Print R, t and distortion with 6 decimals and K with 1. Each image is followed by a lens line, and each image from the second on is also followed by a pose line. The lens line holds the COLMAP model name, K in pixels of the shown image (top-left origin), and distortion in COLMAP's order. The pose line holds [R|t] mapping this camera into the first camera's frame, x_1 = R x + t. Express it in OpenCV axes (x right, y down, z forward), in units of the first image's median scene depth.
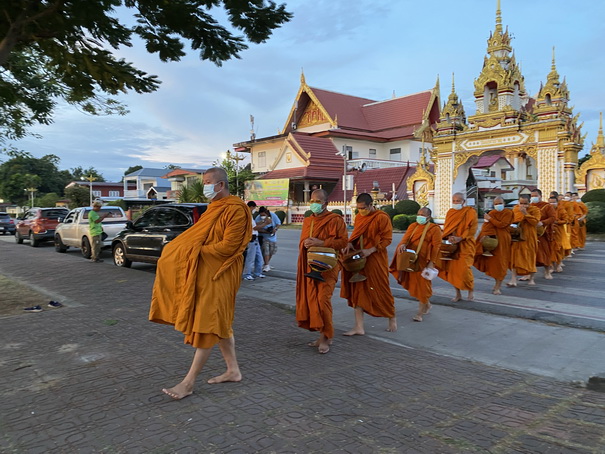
lens RADIAL K [[463.5, 0, 302.9], [0, 463.5, 226.8], [0, 0, 1]] dist [-0.005745, -0.004361]
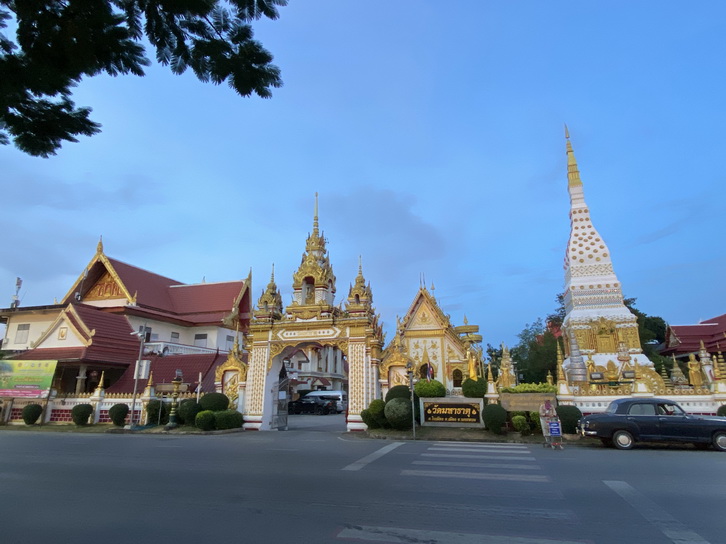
lens RADIAL K [[422.4, 0, 366.8], [0, 422.4, 273.4], [0, 0, 1]] dist [-0.004785, -0.014223]
pose [[0.831880, 0.156679, 0.532379, 0.004948], [0.019898, 0.950280, -0.310760, -0.018349], [-0.554598, 0.269109, 0.787401, 0.151953]]
